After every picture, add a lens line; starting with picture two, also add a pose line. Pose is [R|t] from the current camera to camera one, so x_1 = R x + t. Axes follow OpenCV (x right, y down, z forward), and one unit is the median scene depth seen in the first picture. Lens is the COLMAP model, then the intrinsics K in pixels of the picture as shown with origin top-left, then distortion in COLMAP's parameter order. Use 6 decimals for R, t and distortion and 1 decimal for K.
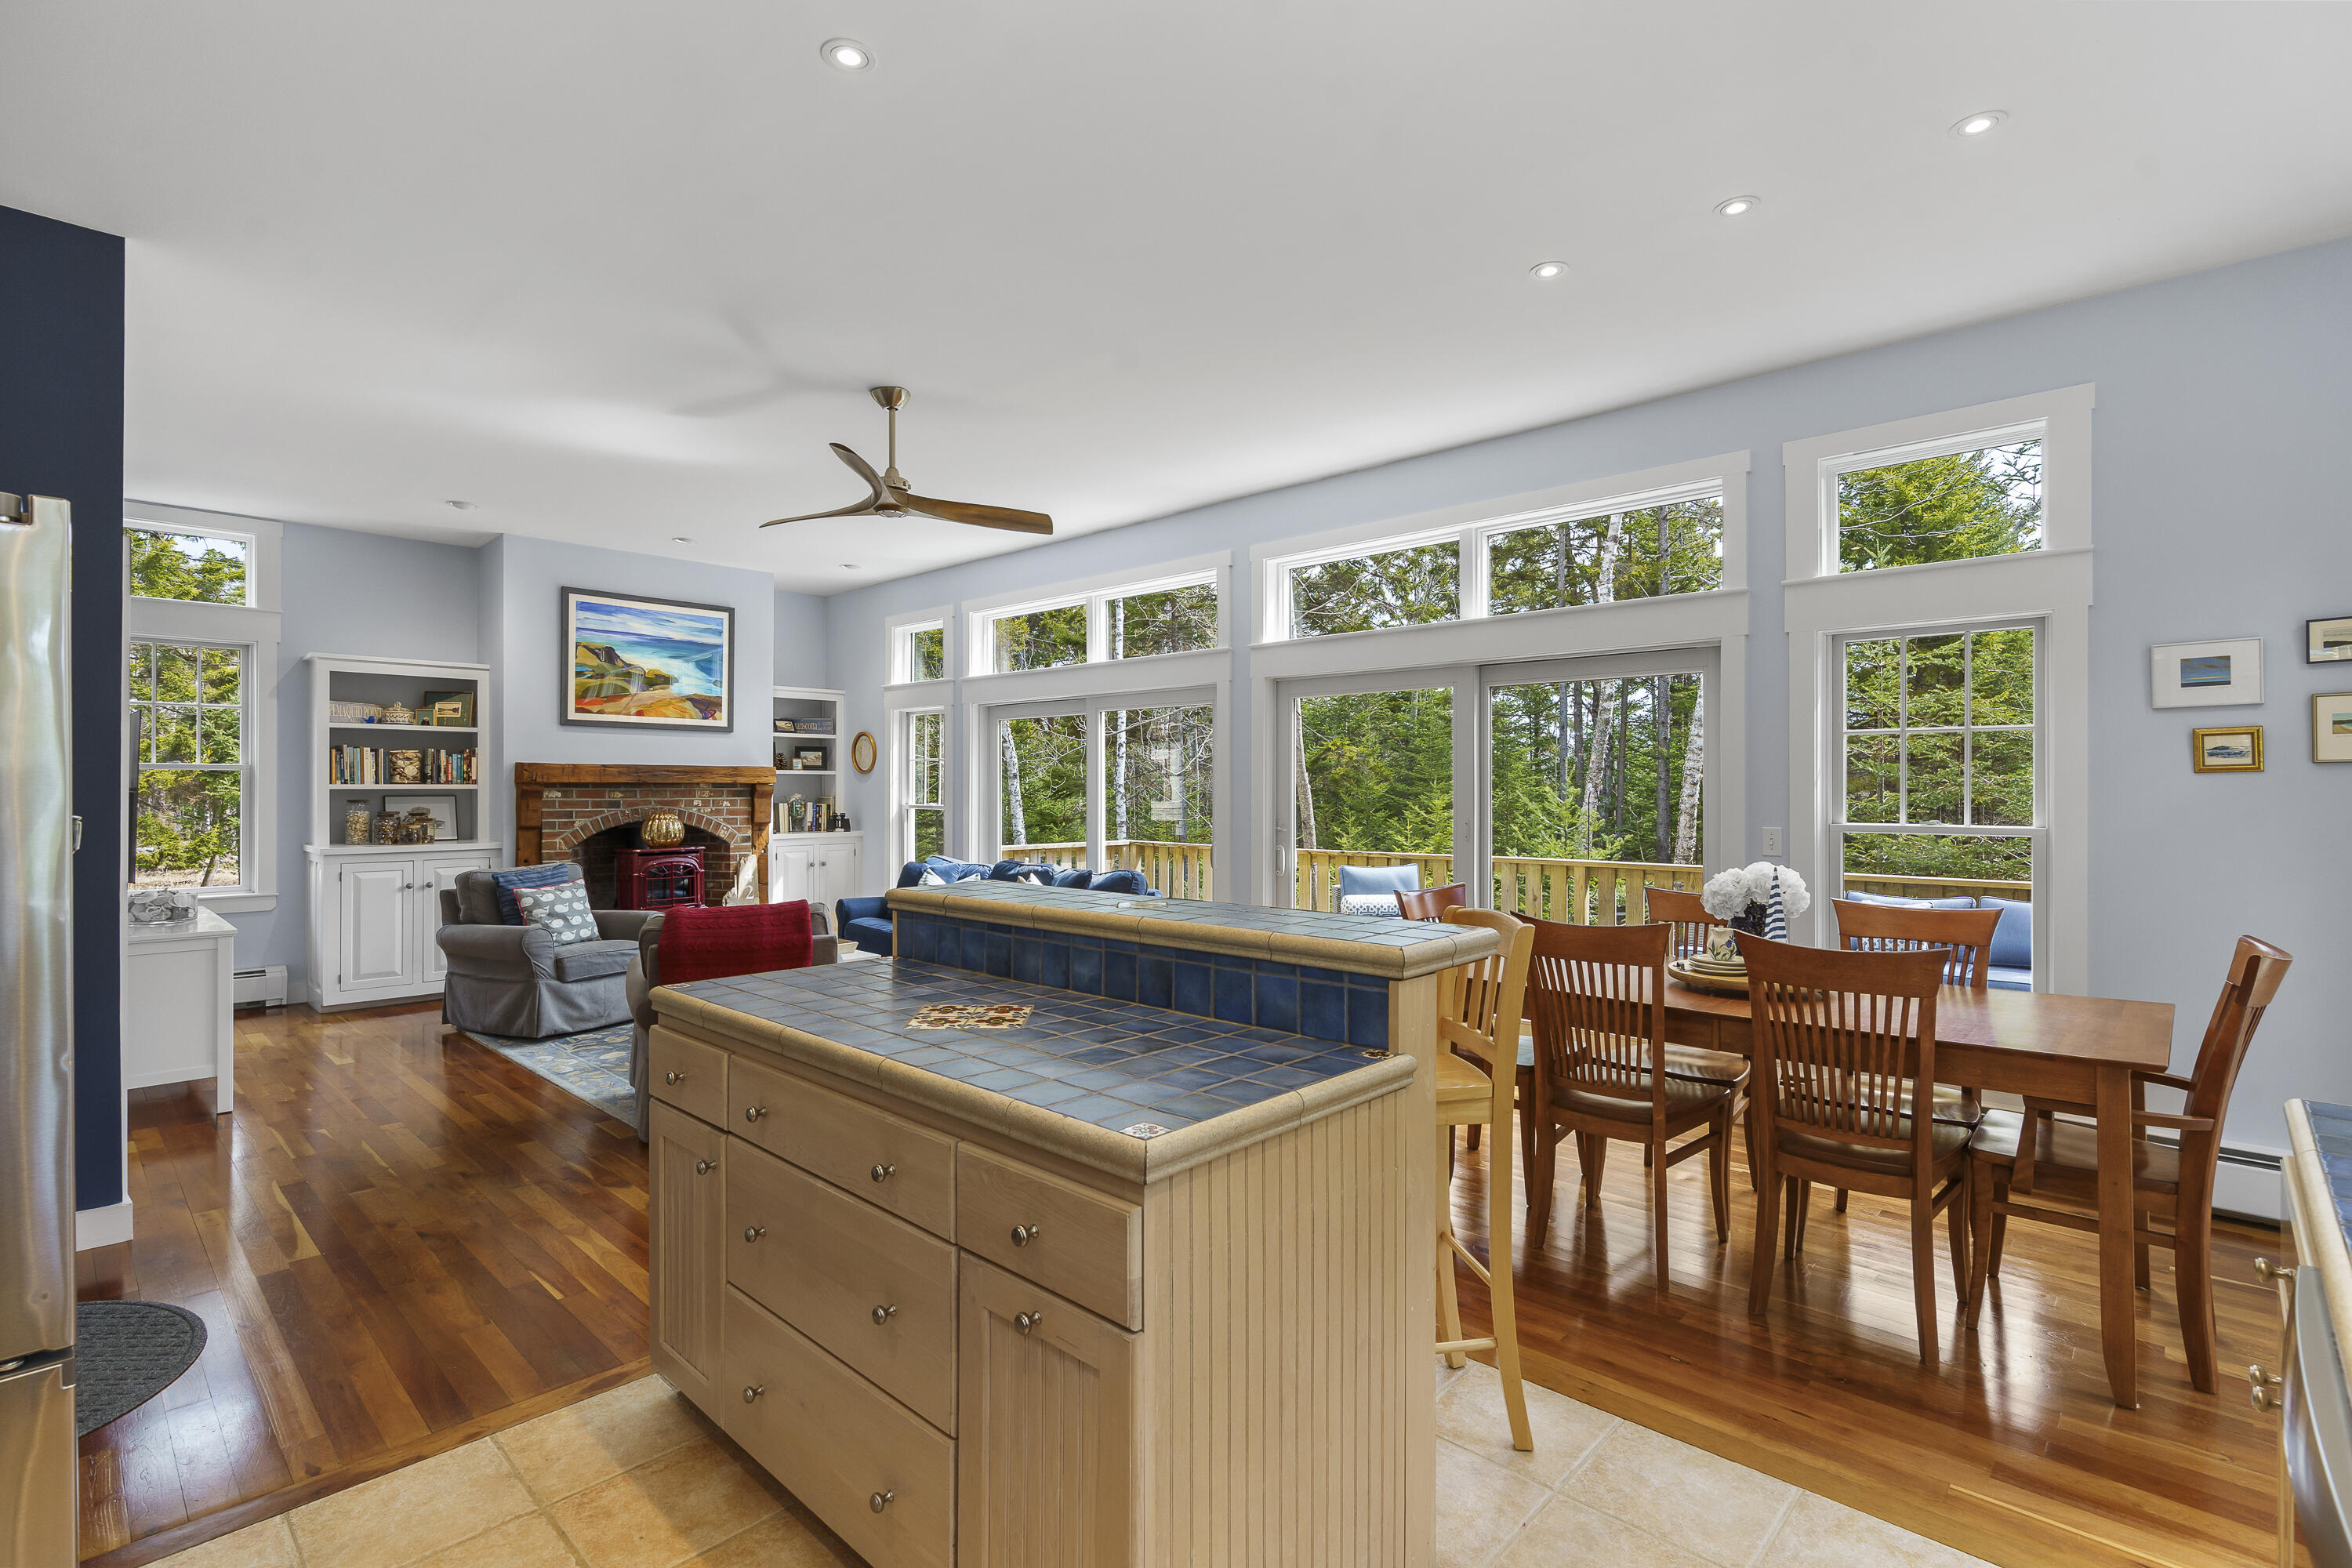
lens RADIAL K [[1076.7, 0, 1164.7], [0, 1076.7, 785.4], [0, 0, 1]] dist [-0.002995, 0.001082]
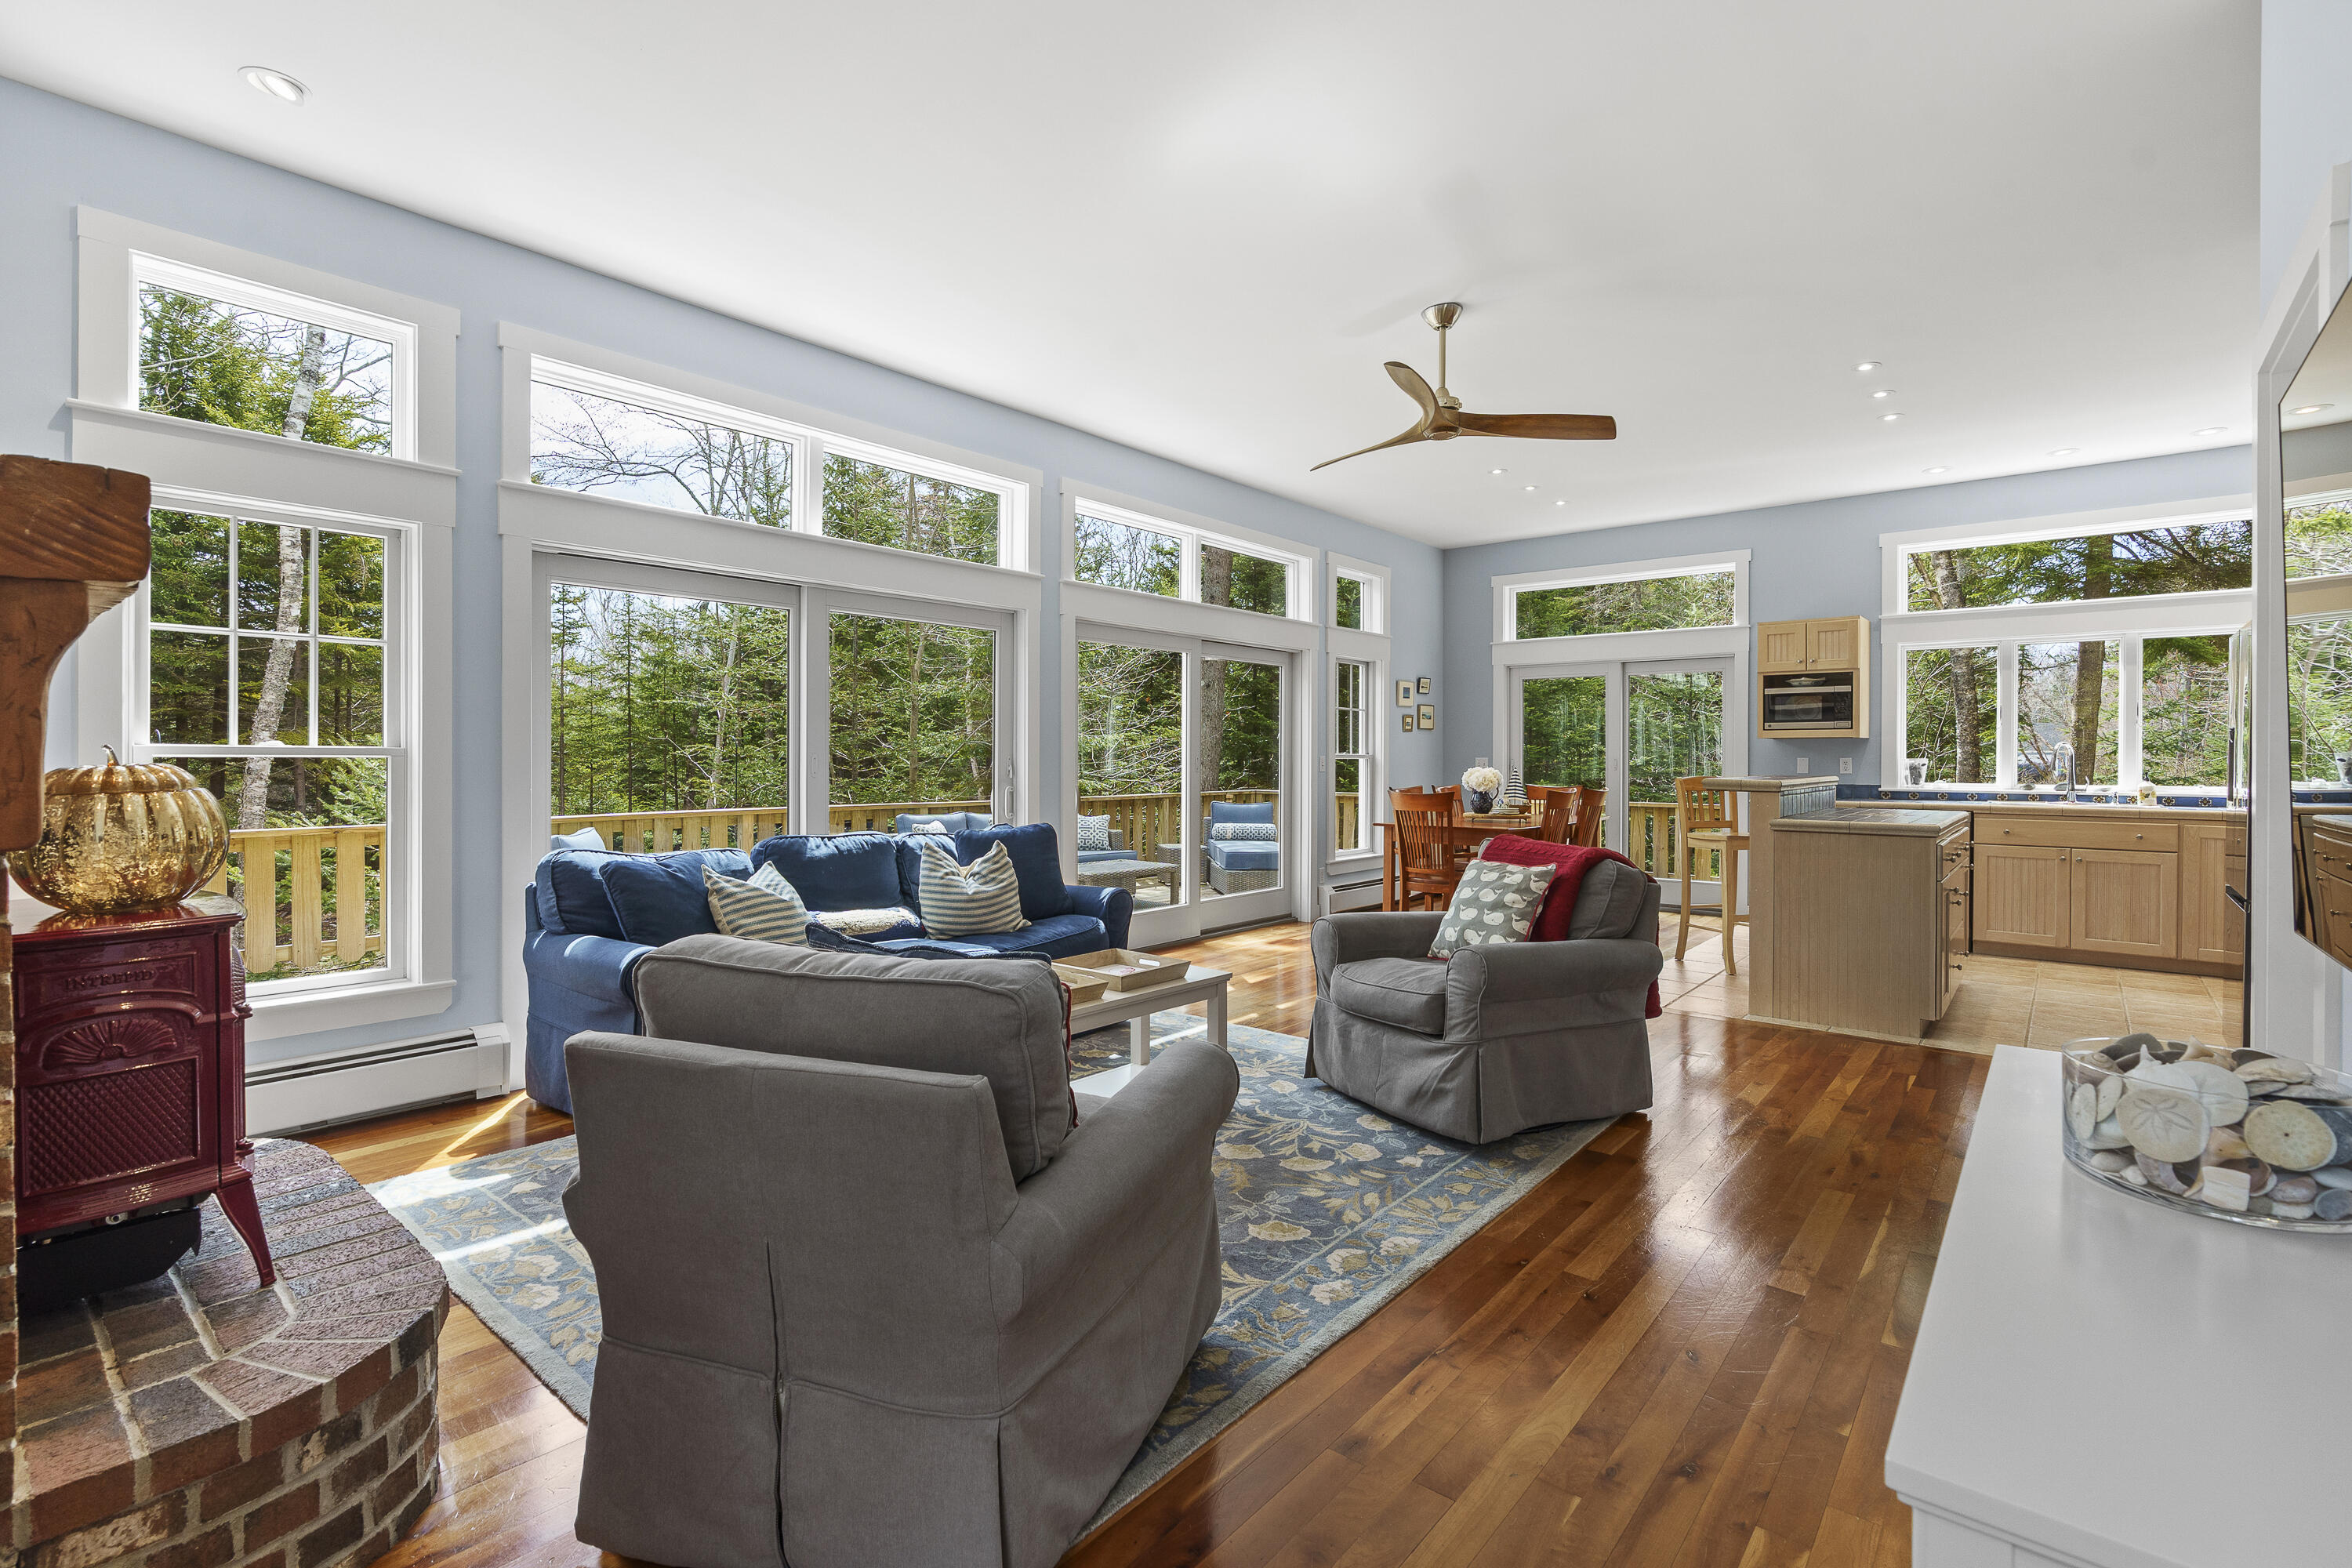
lens RADIAL K [[1076.7, 0, 1176.2], [0, 1076.7, 763.1], [0, 0, 1]] dist [-0.002995, 0.001082]
pose [[-0.068140, -0.003947, 0.997668, -0.679481], [-0.007526, 0.999966, 0.003442, 0.025307], [-0.997647, -0.007274, -0.068167, 0.742719]]
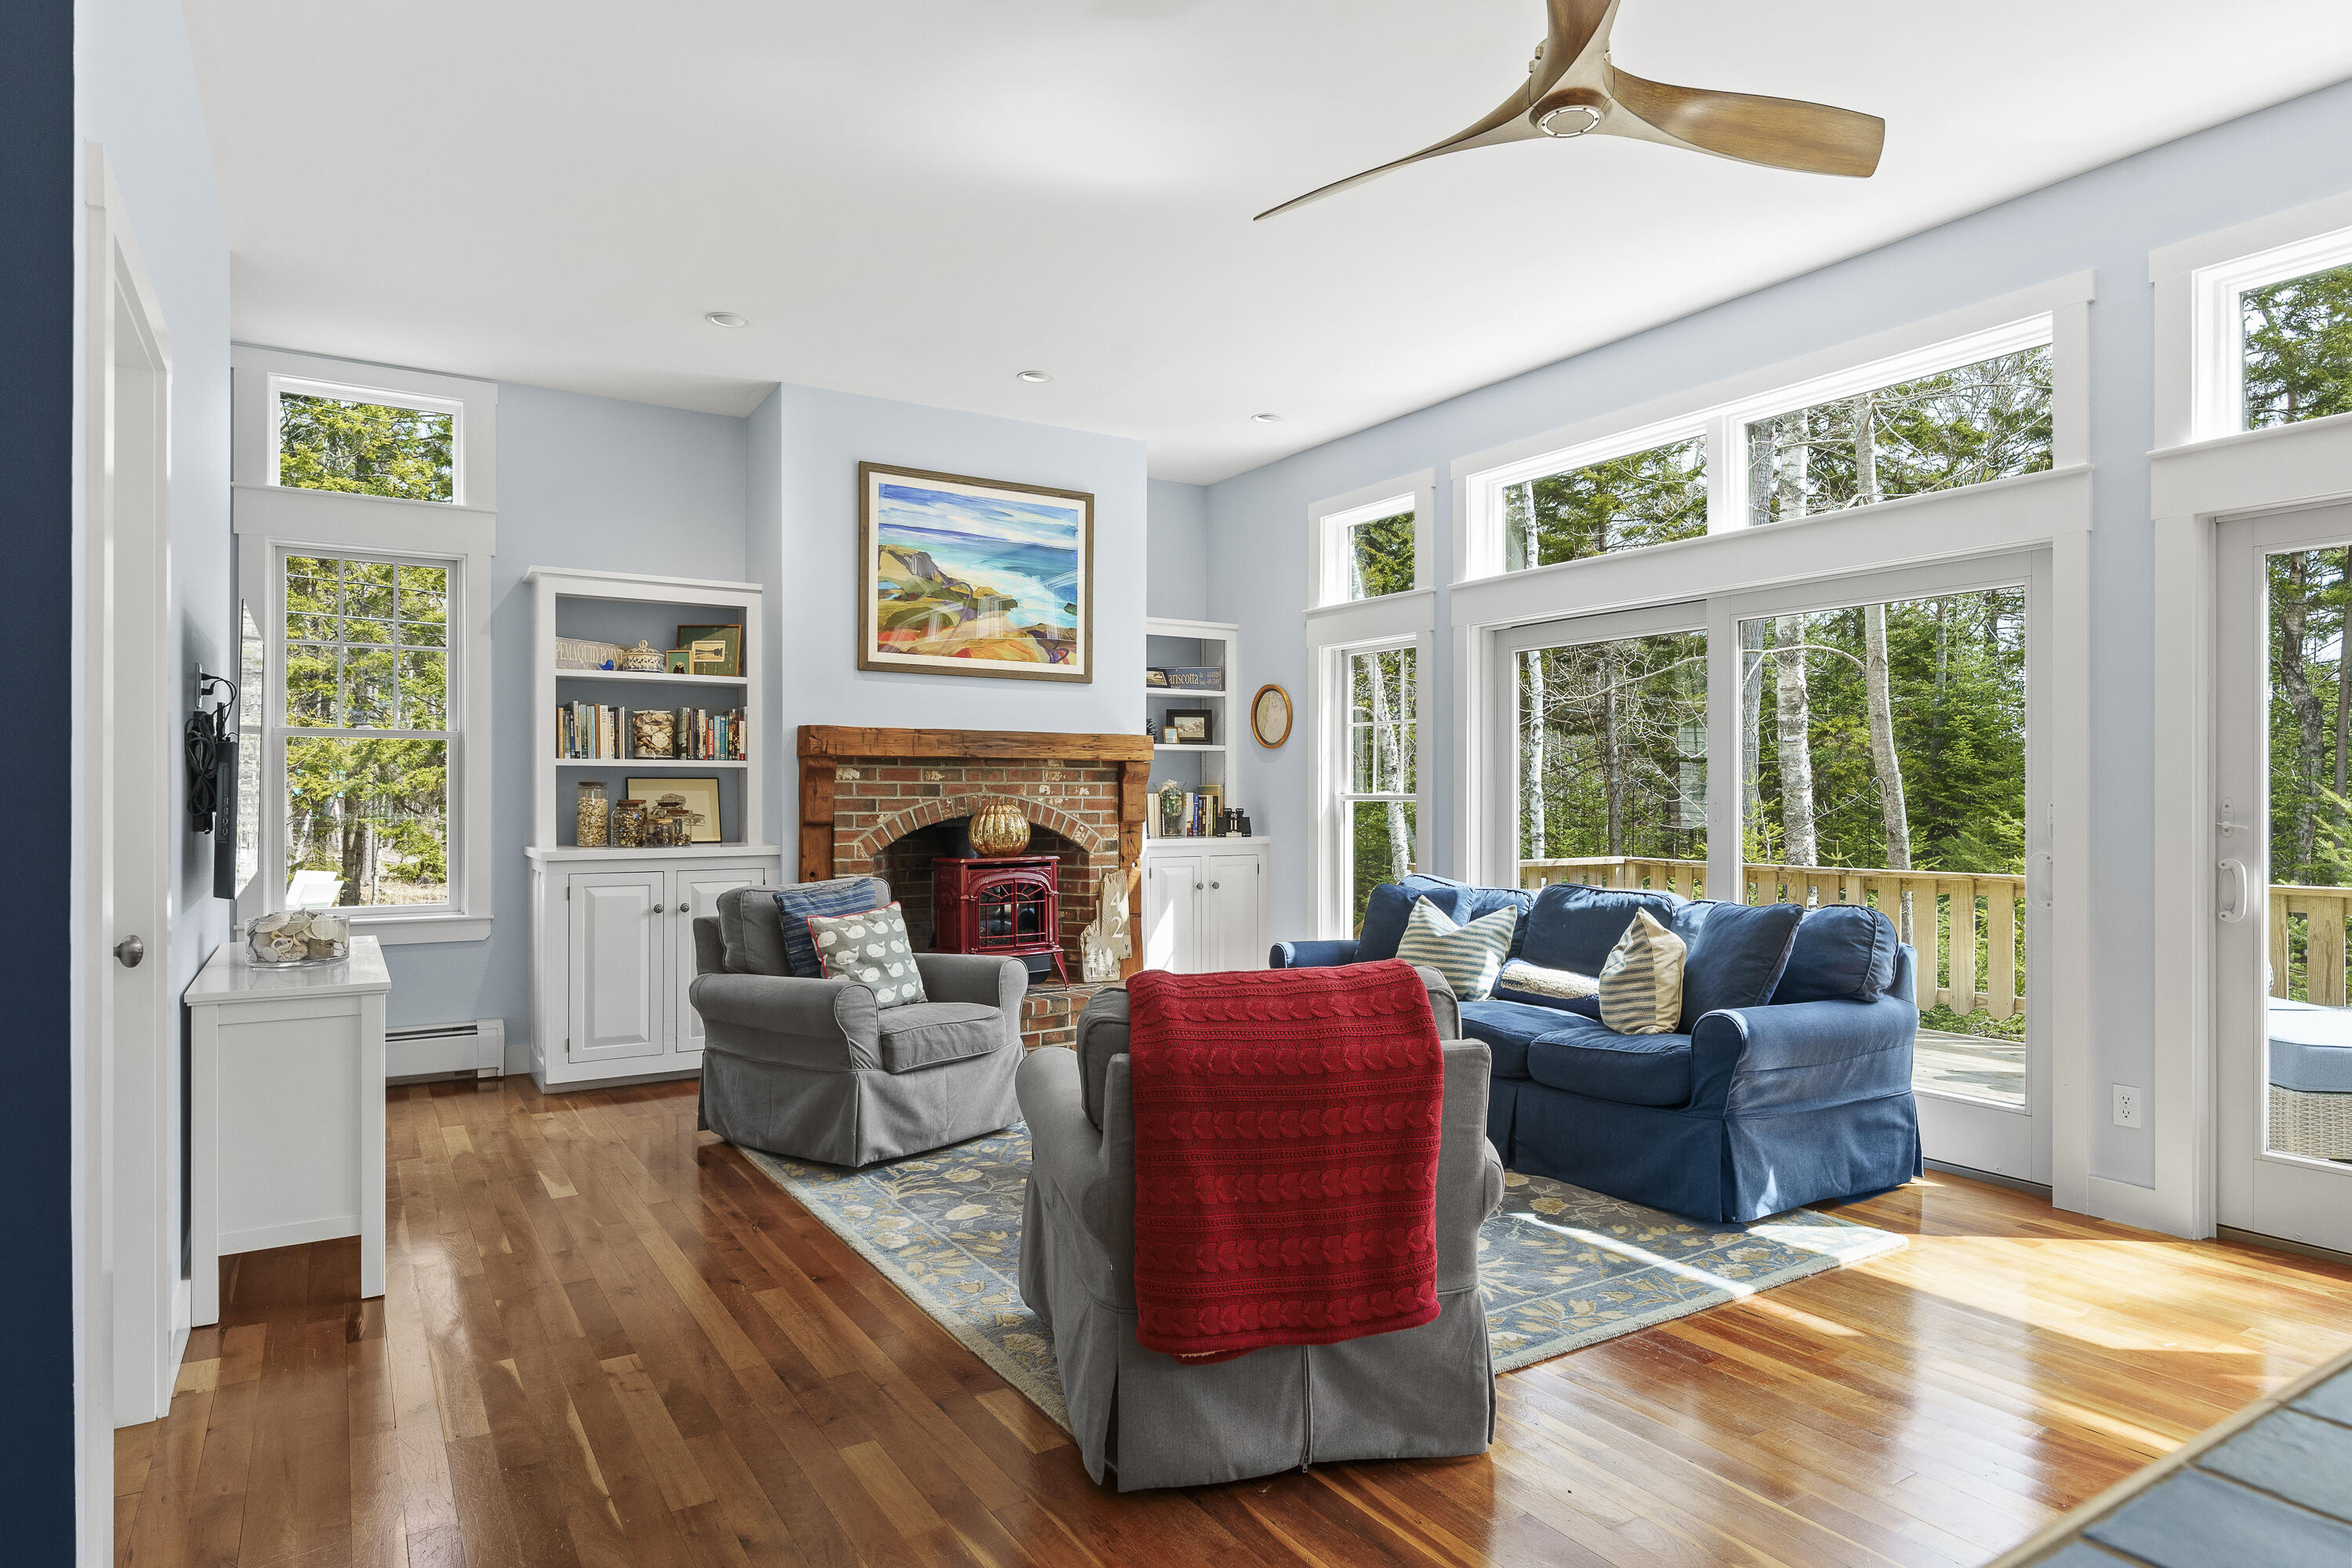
lens RADIAL K [[1330.7, 0, 1180.9], [0, 1330.7, 792.0], [0, 0, 1]] dist [-0.003307, -0.000571]
pose [[0.970538, -0.002471, -0.240936, -0.173986], [0.002096, 0.999996, -0.001817, 0.021350], [0.240939, 0.001258, 0.970539, 0.255809]]
